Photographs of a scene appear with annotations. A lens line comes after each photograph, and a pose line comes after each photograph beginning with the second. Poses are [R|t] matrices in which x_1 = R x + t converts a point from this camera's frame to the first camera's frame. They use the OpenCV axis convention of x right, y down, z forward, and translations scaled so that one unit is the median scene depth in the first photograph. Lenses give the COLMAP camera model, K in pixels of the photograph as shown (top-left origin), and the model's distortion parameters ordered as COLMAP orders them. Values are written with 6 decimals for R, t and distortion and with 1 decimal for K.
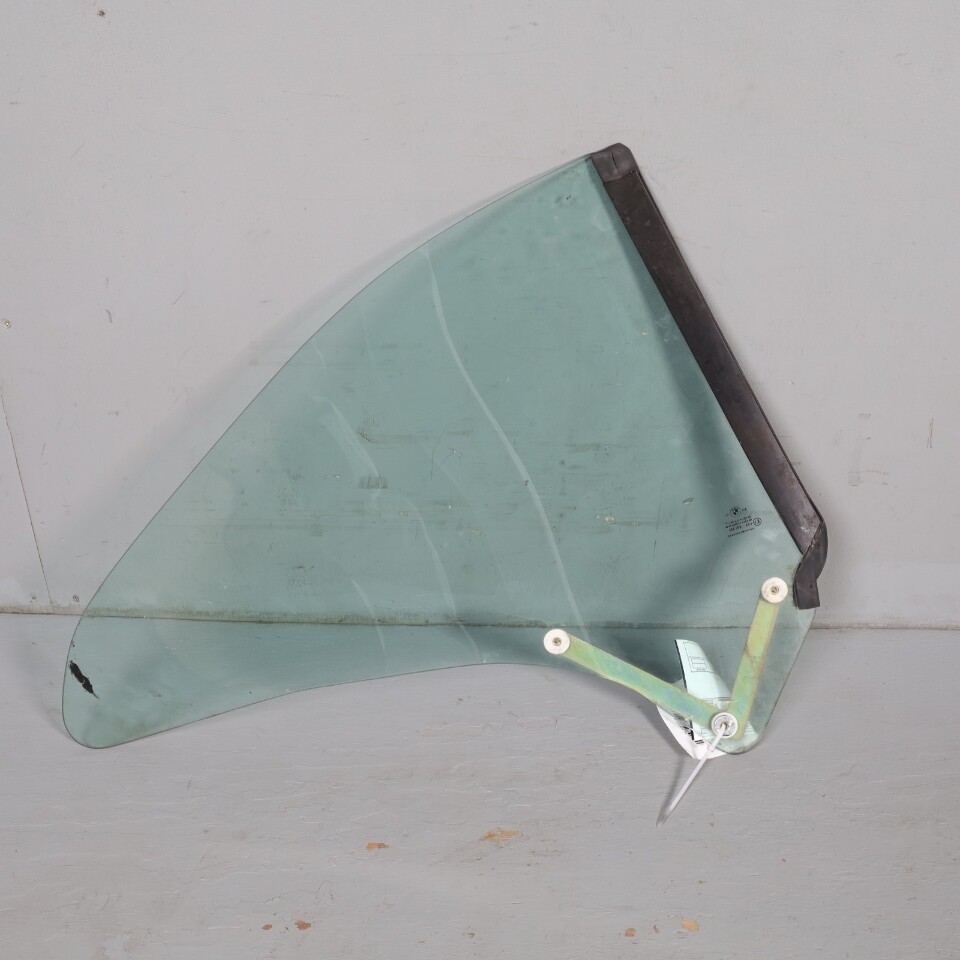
lens RADIAL K [[1198.9, 0, 480.0], [0, 1198.9, 480.0], [0, 0, 1]] dist [-0.017672, 0.038420]
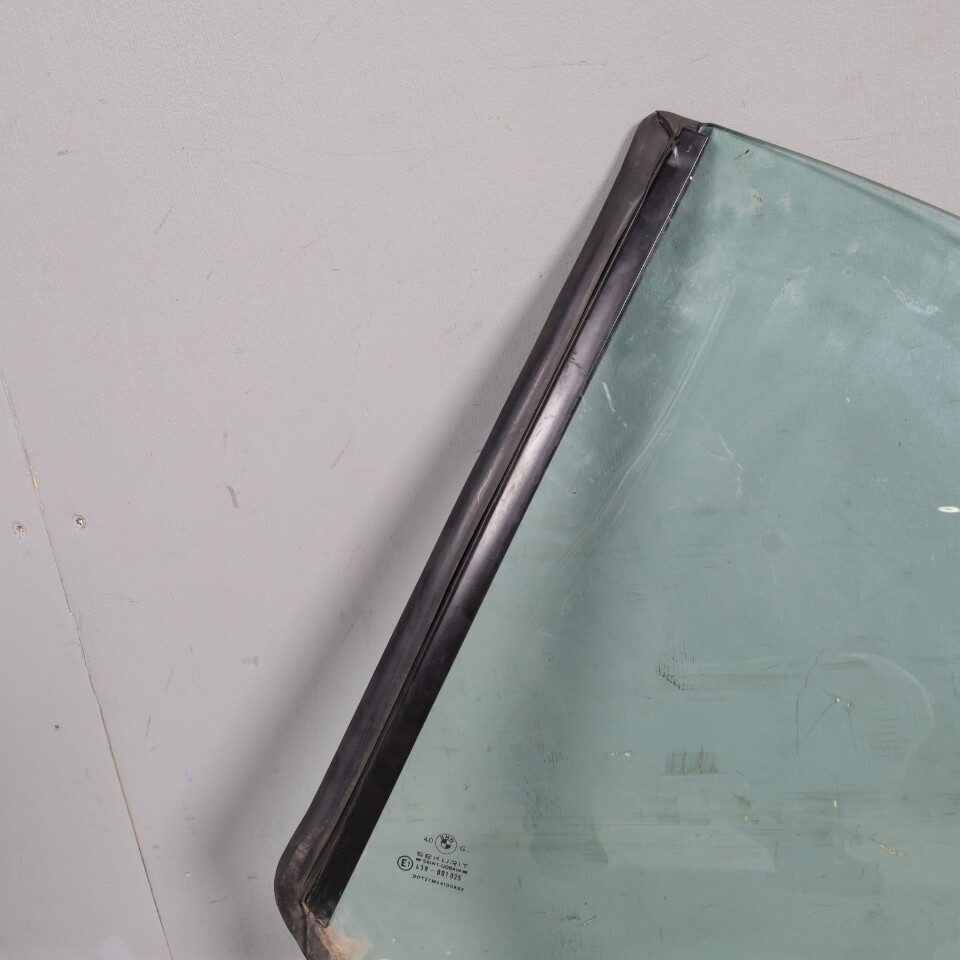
lens RADIAL K [[1333.3, 0, 480.0], [0, 1333.3, 480.0], [0, 0, 1]] dist [-0.012827, -0.066138]
pose [[0.971724, -0.080797, -0.221867, -0.036577], [0.034317, 0.977982, -0.205849, -0.002549], [0.233614, 0.192414, 0.953101, 0.359988]]
